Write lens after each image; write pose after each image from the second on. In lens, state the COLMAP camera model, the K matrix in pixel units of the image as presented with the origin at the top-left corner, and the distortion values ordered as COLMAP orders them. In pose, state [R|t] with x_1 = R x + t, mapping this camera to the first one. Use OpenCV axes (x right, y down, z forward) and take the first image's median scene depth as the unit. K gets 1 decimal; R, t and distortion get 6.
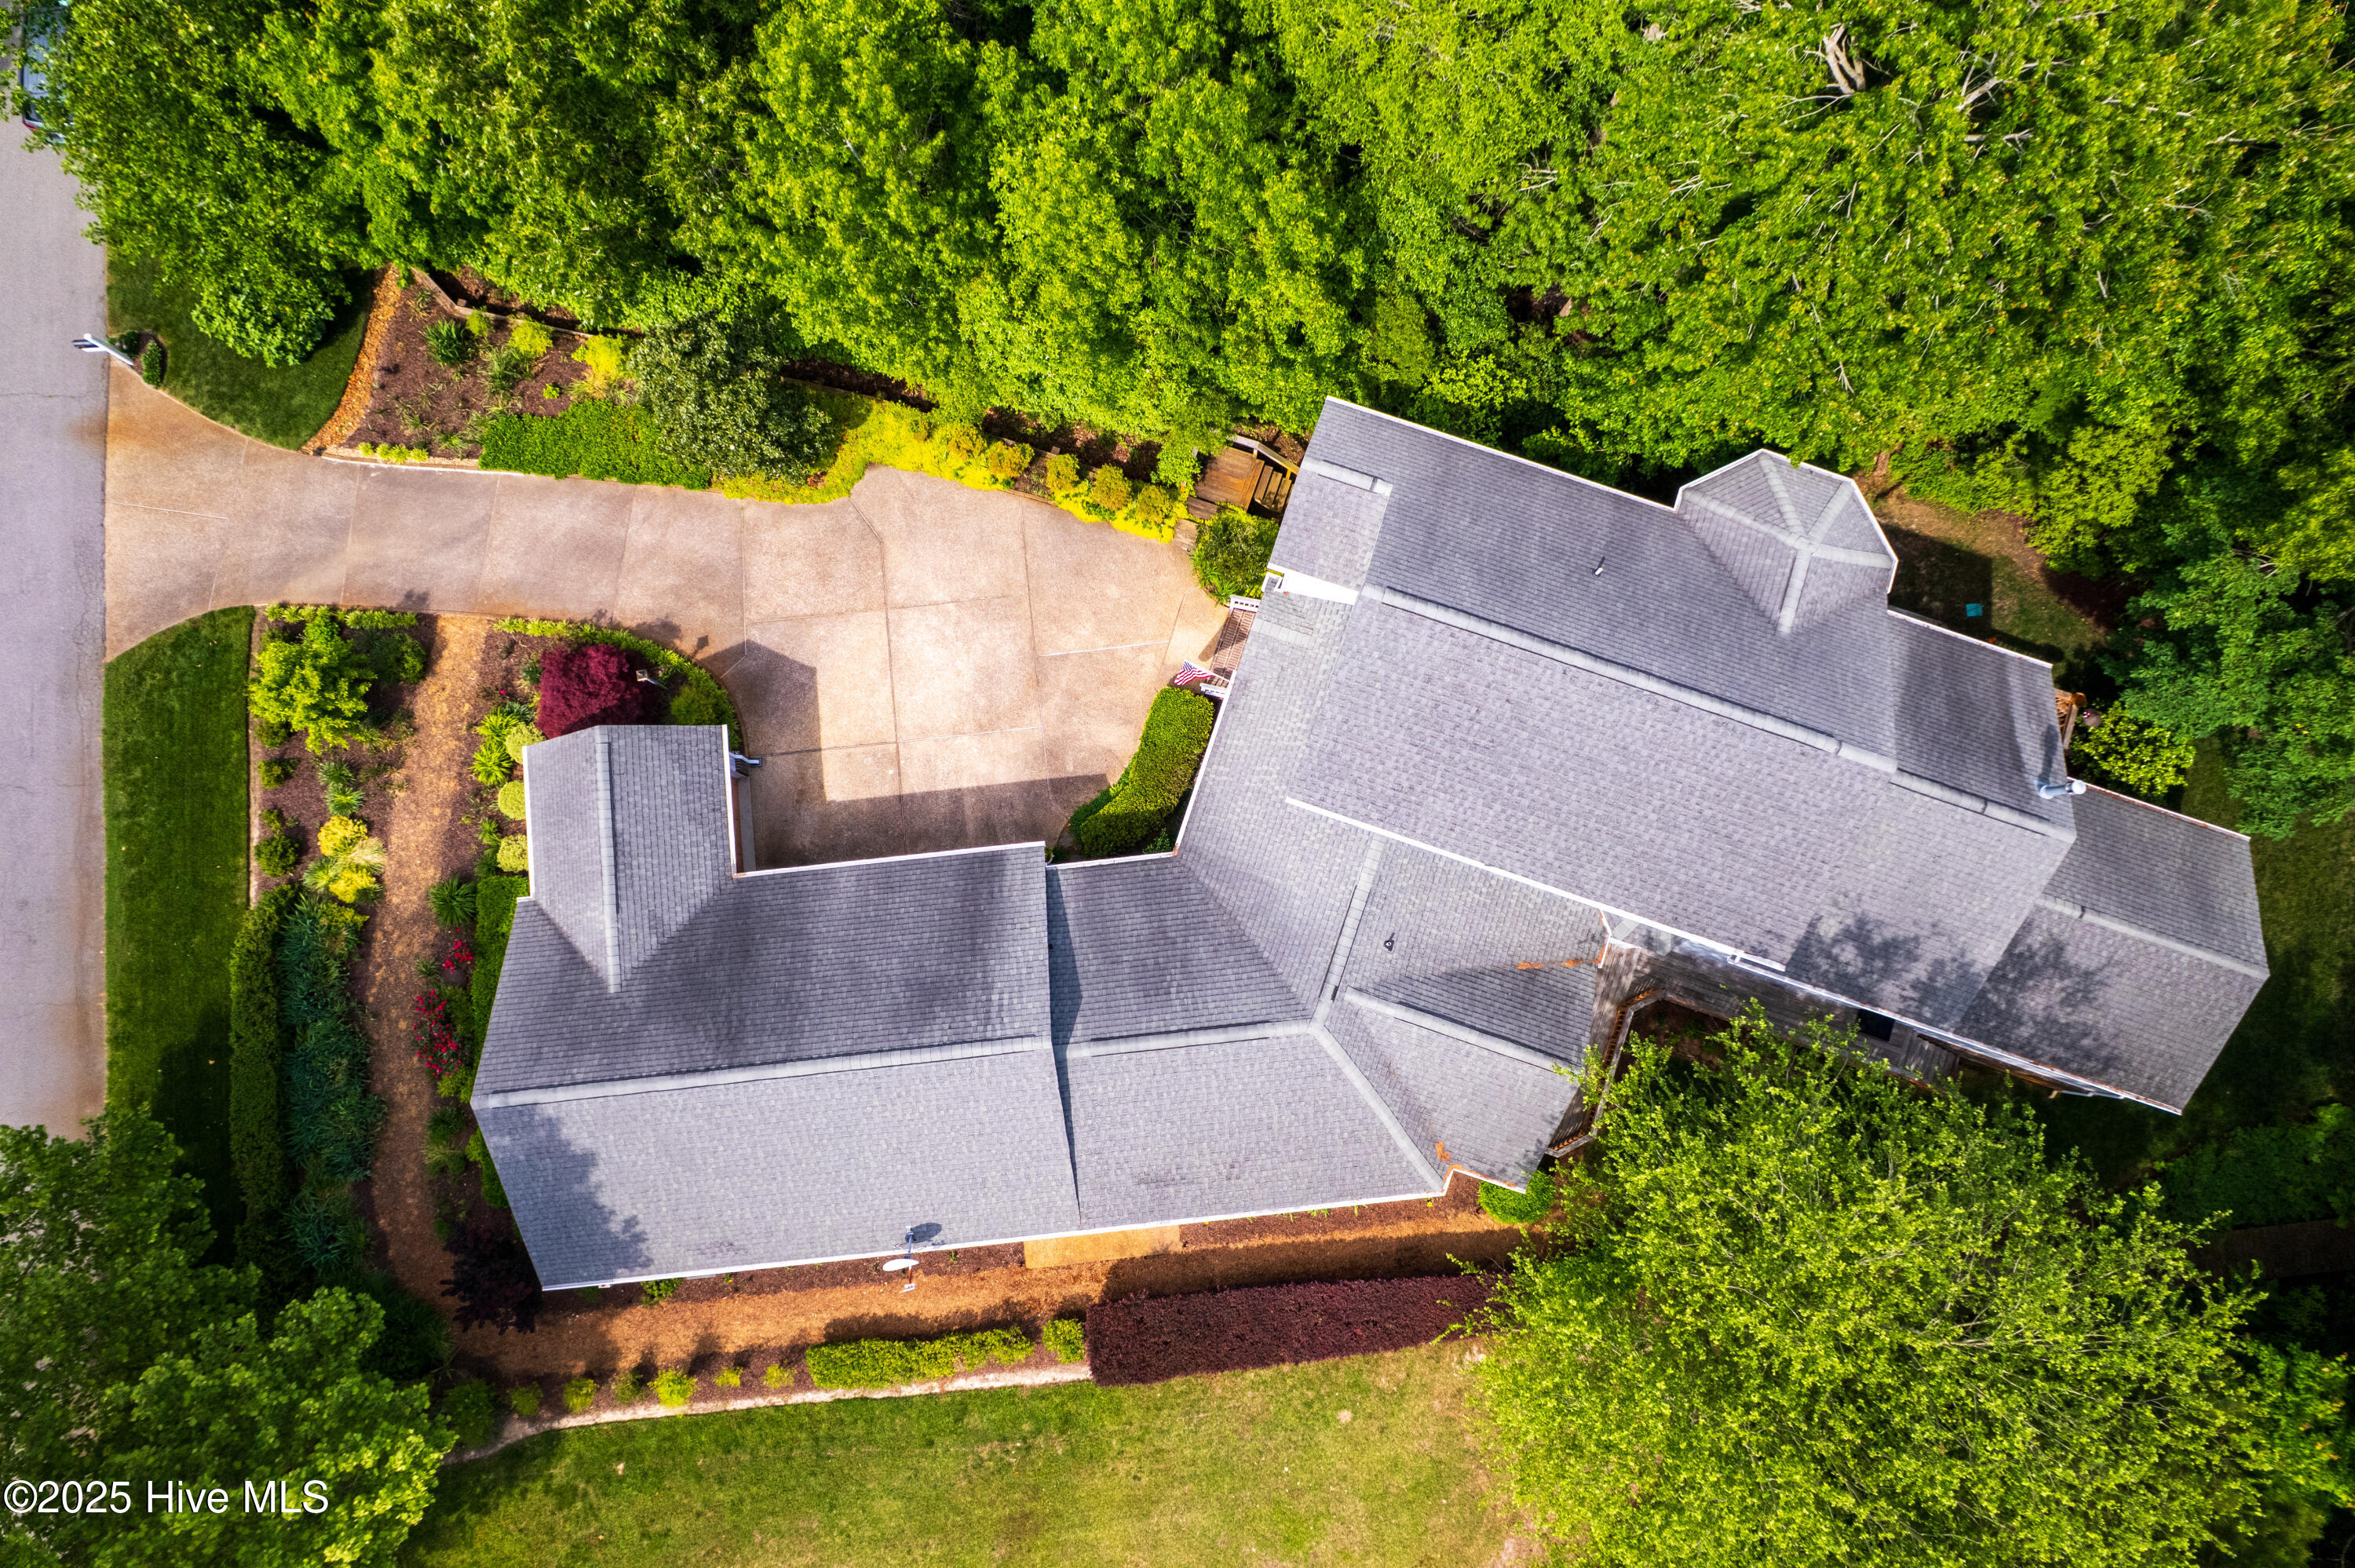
lens RADIAL K [[1541.4, 0, 1157.7], [0, 1541.4, 782.4], [0, 0, 1]] dist [-0.063073, 0.053148]
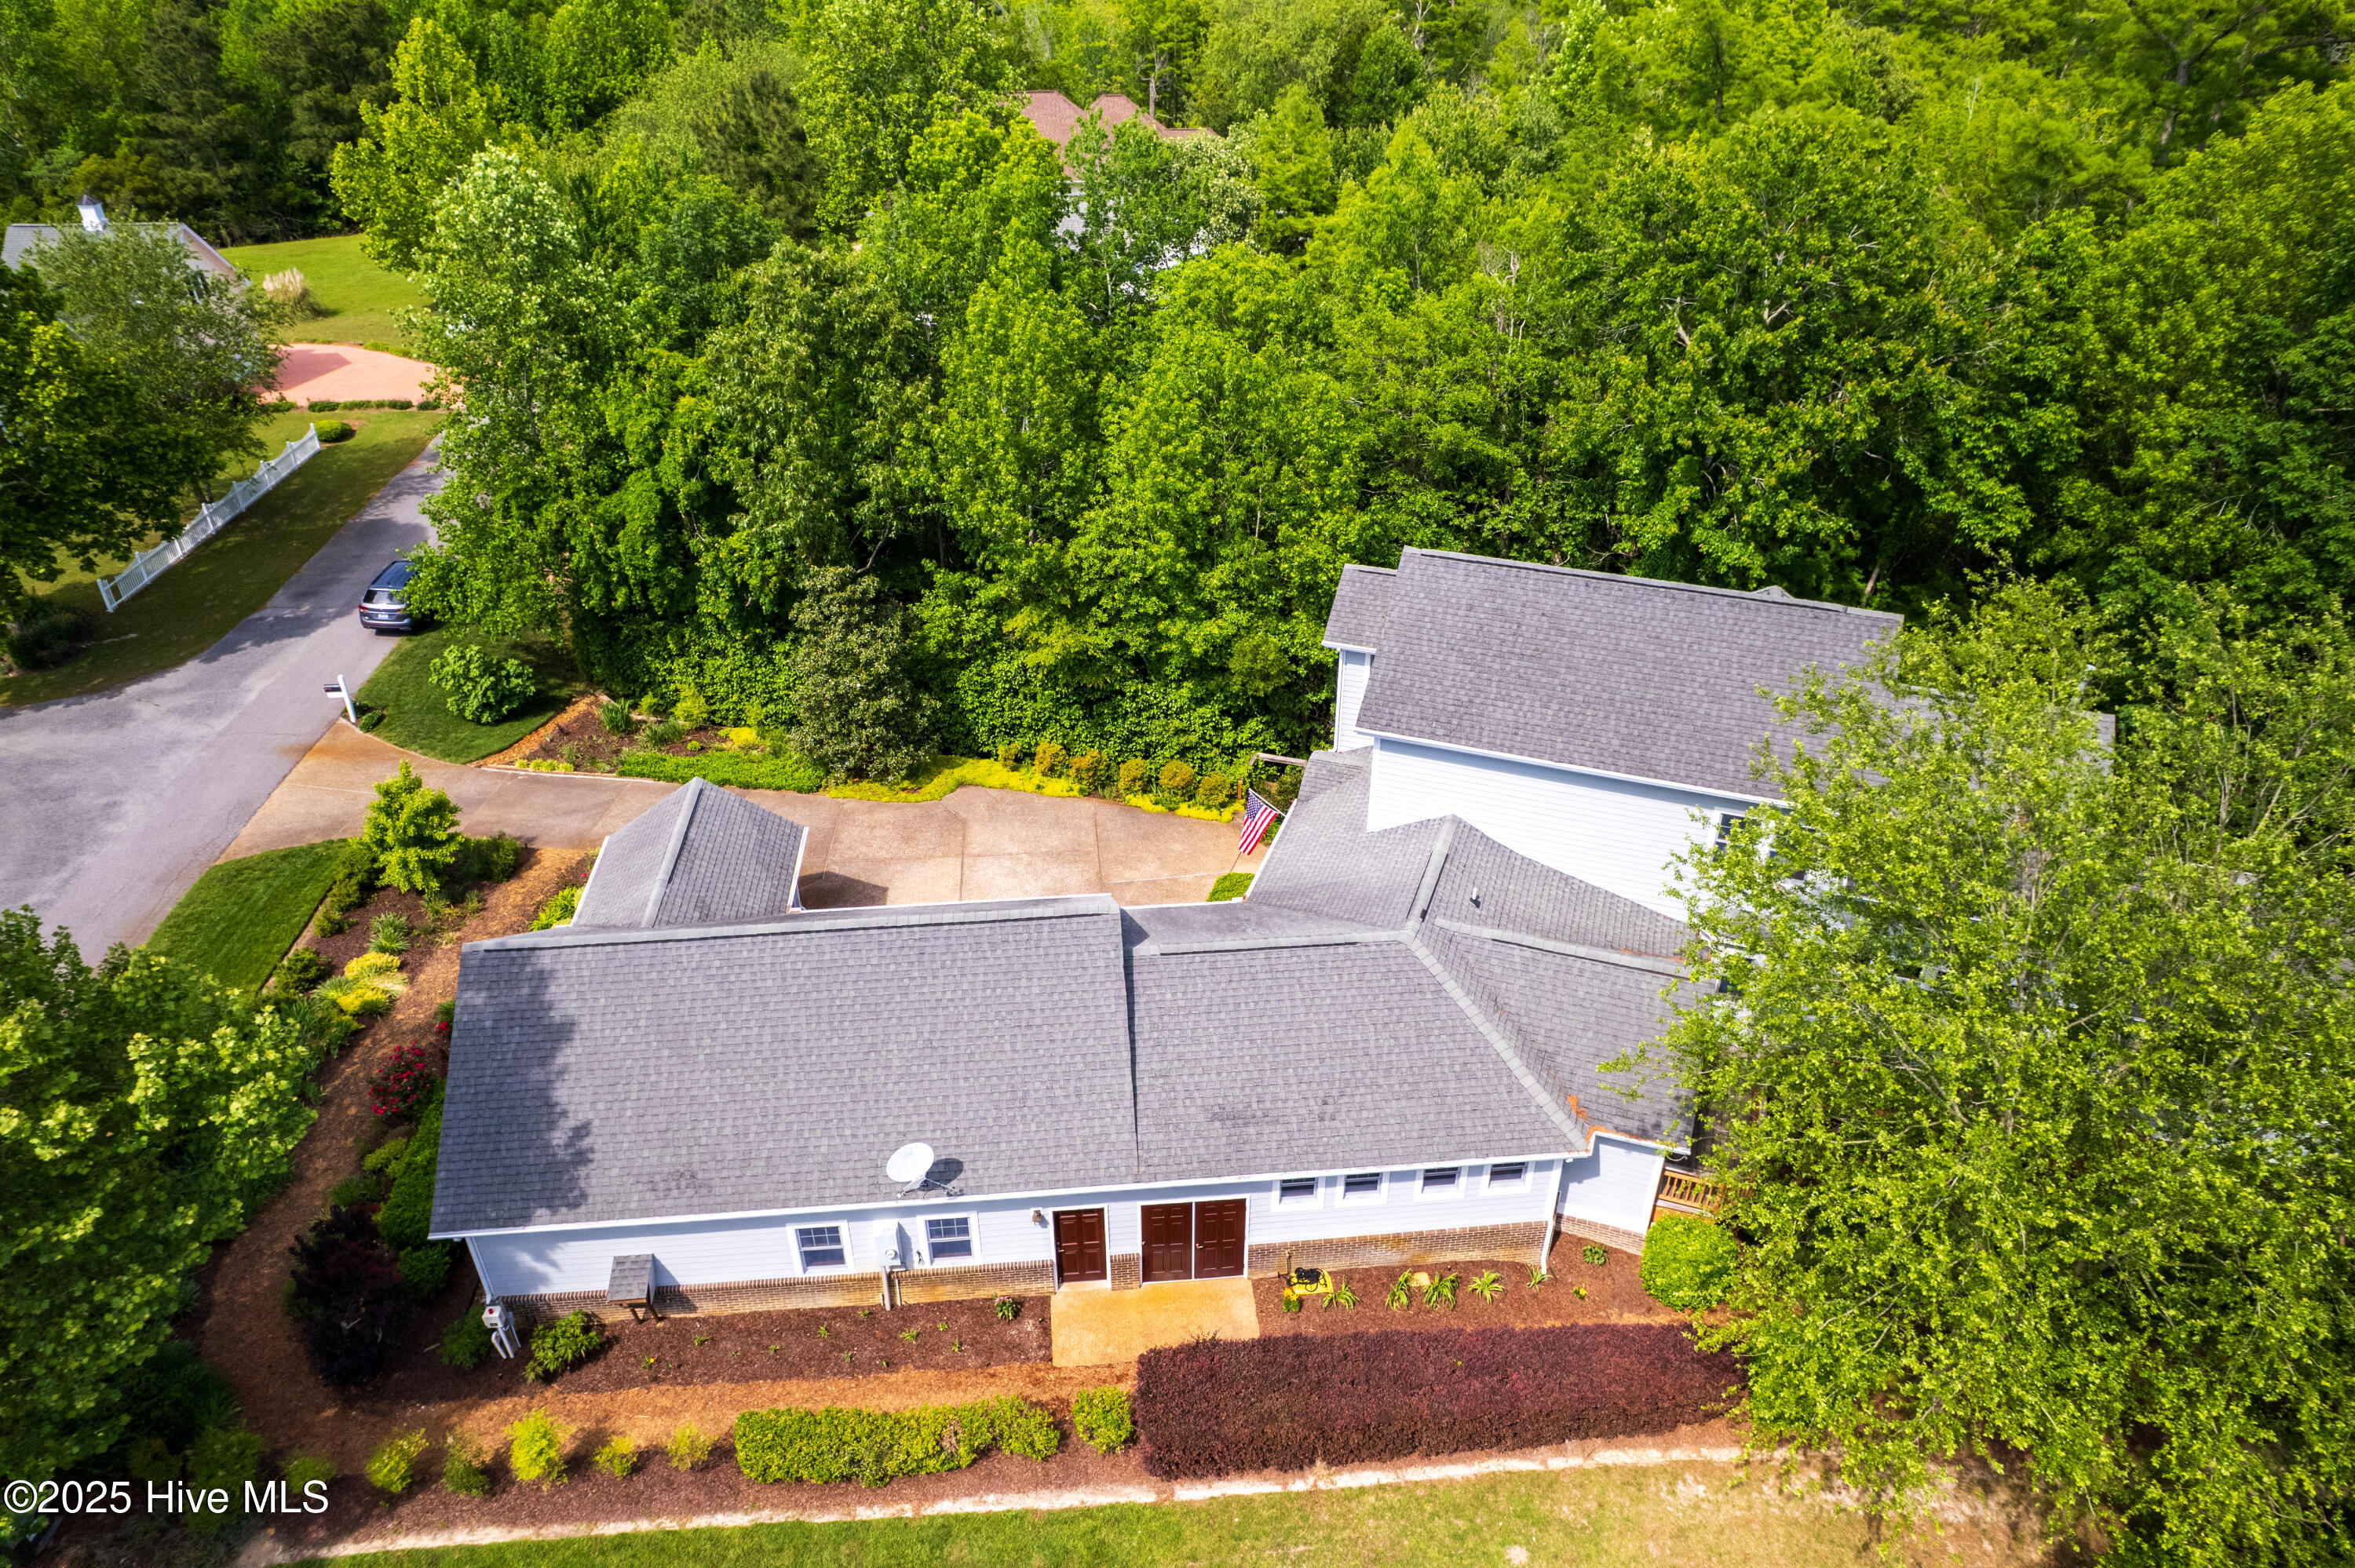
lens RADIAL K [[1541.4, 0, 1157.7], [0, 1541.4, 782.4], [0, 0, 1]] dist [-0.063073, 0.053148]
pose [[0.999766, 0.016801, -0.013608, -0.030400], [-0.021006, 0.605878, -0.795280, 0.737899], [-0.005117, 0.795380, 0.606089, 0.331849]]
